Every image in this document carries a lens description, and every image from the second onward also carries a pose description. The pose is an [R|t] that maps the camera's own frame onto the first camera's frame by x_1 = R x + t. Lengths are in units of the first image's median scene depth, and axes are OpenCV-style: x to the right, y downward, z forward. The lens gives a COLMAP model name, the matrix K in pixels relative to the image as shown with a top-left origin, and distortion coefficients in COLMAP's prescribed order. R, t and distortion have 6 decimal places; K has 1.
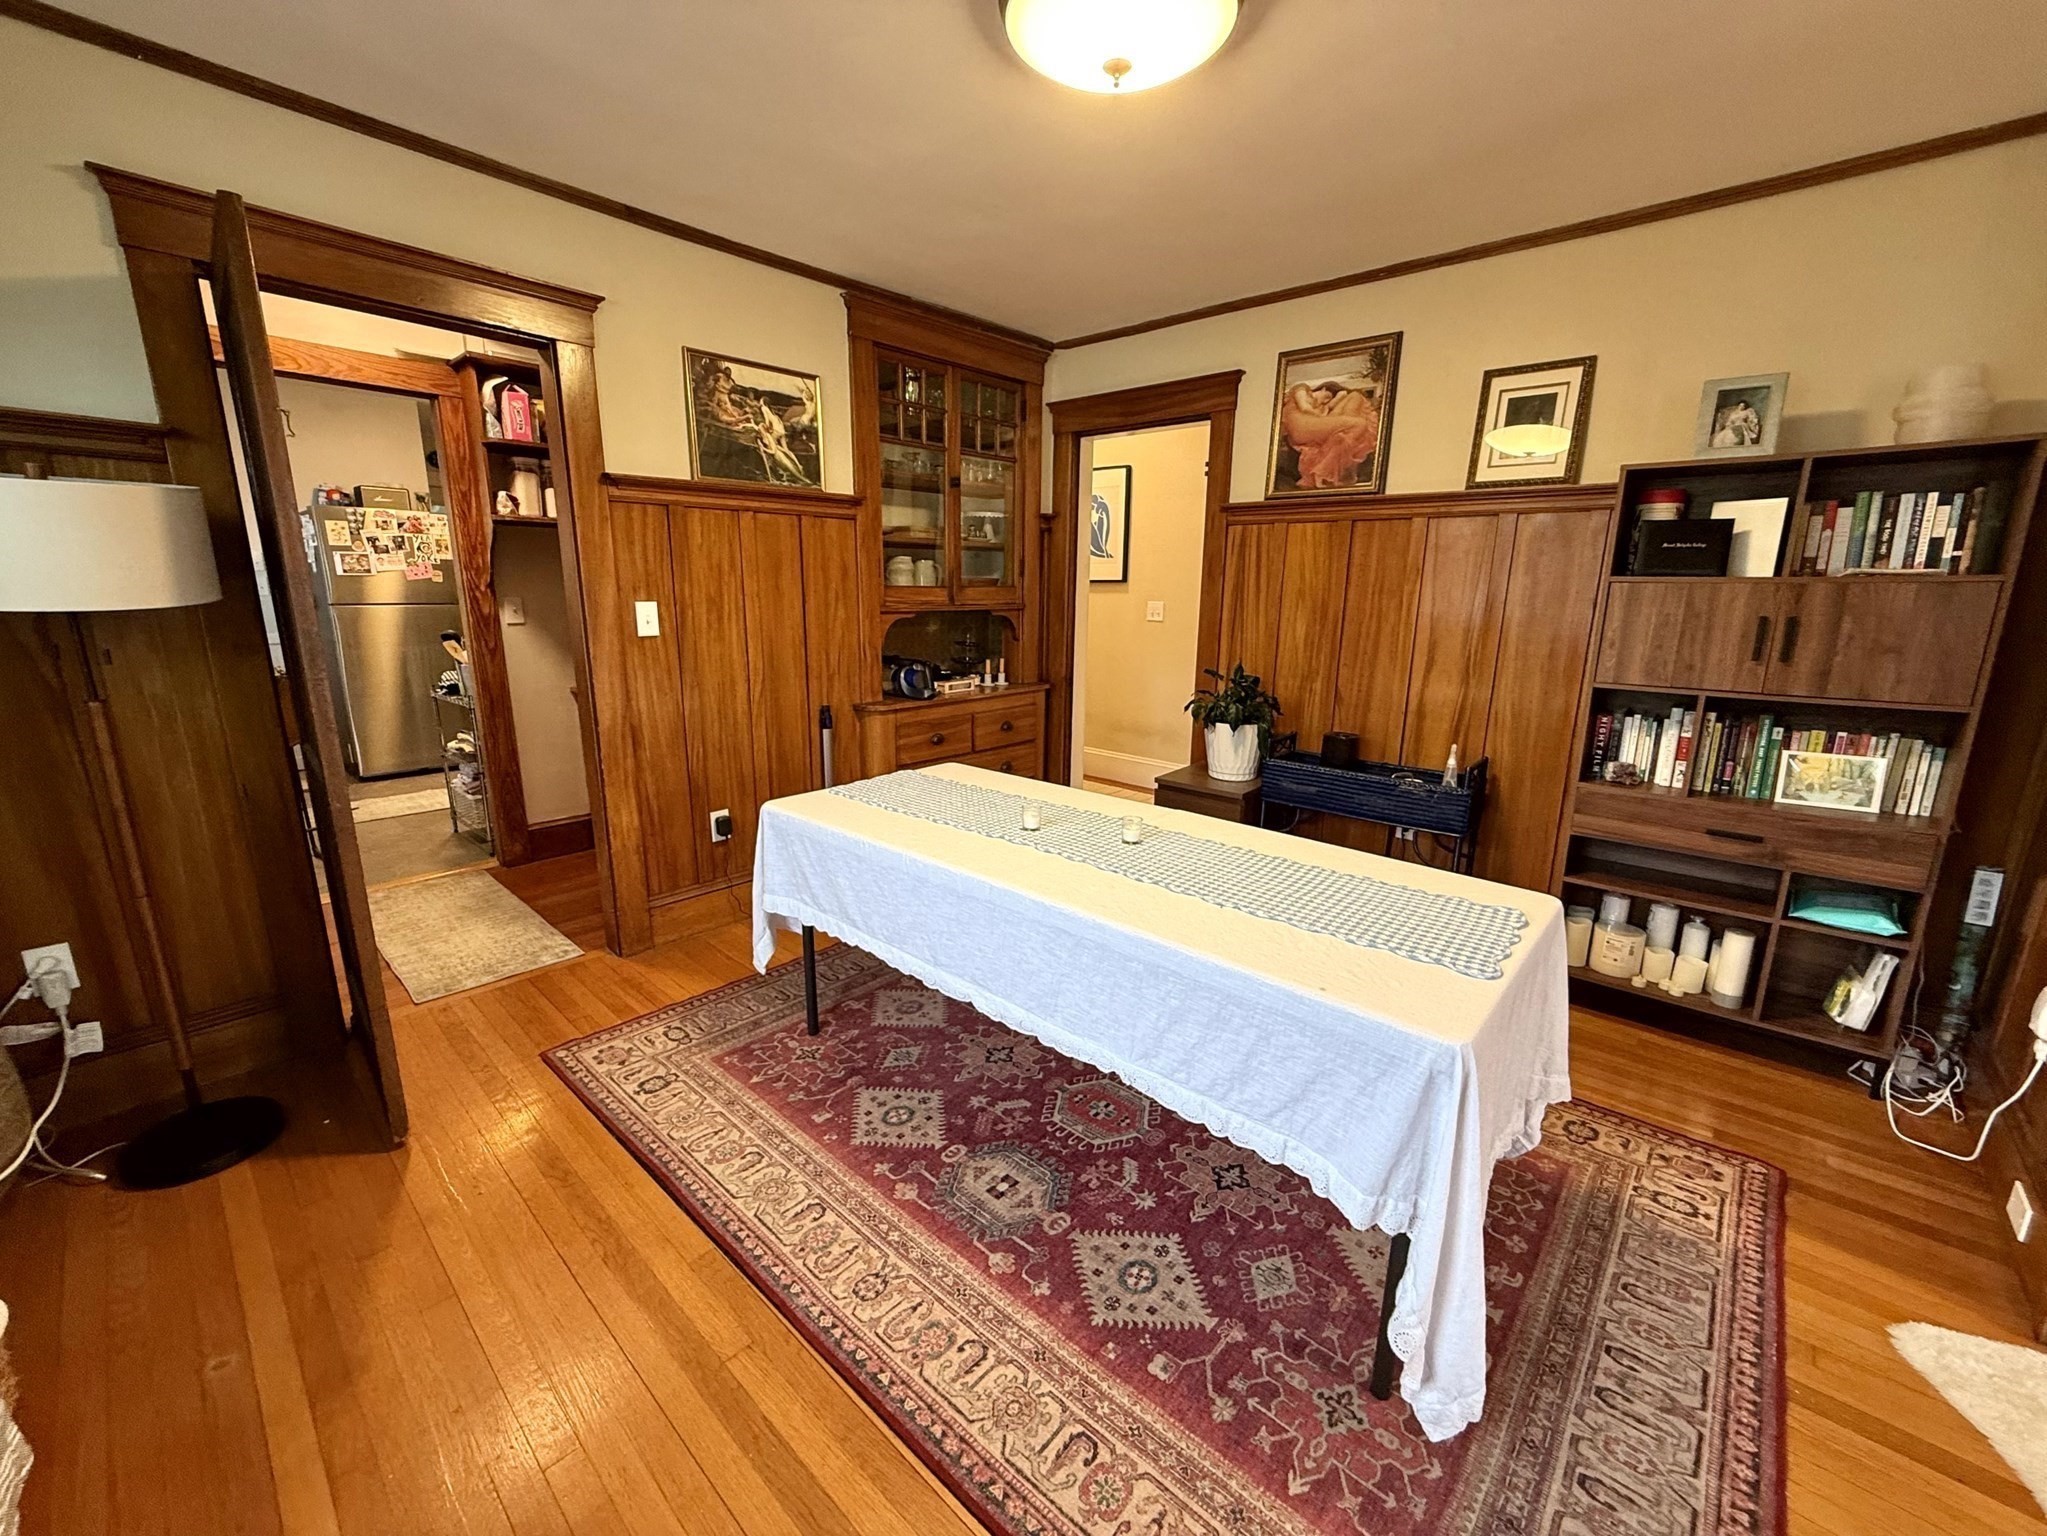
lens RADIAL K [[813.7, 0, 1023.5], [0, 813.7, 768.0], [0, 0, 1]] dist [-0.003539, -0.000289]
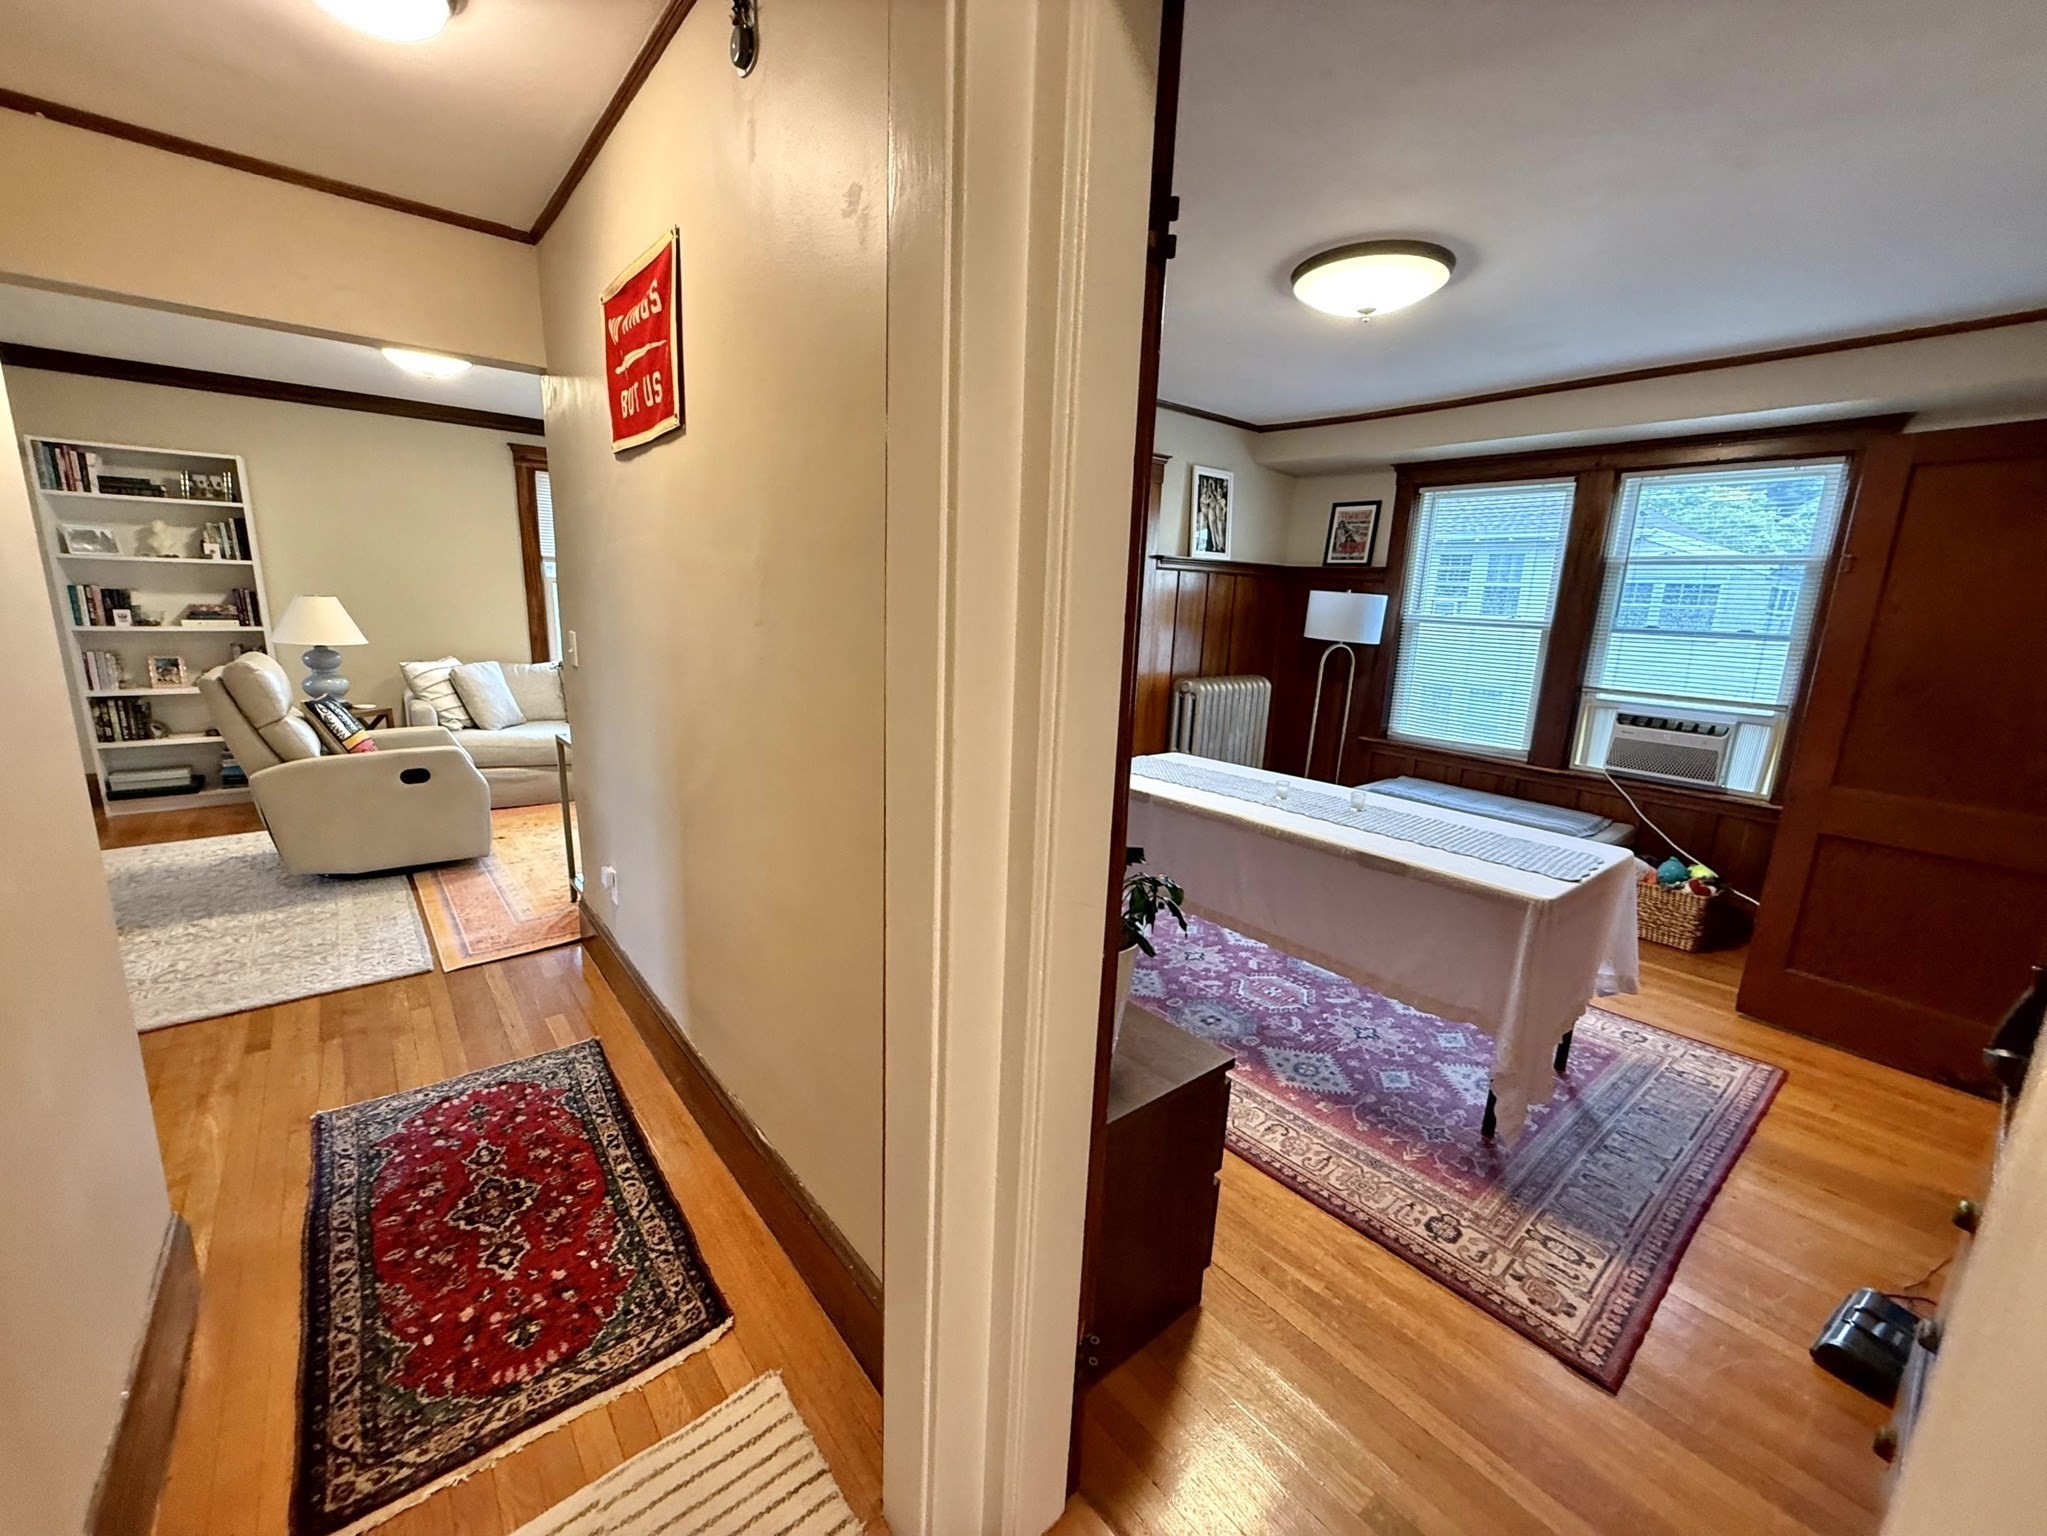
lens RADIAL K [[813.7, 0, 1023.5], [0, 813.7, 768.0], [0, 0, 1]] dist [-0.003539, -0.000289]
pose [[-0.986778, -0.083978, 0.138623, 0.362587], [-0.017814, 0.906310, 0.422239, -0.530535], [-0.161094, 0.414186, -0.895823, 2.179018]]
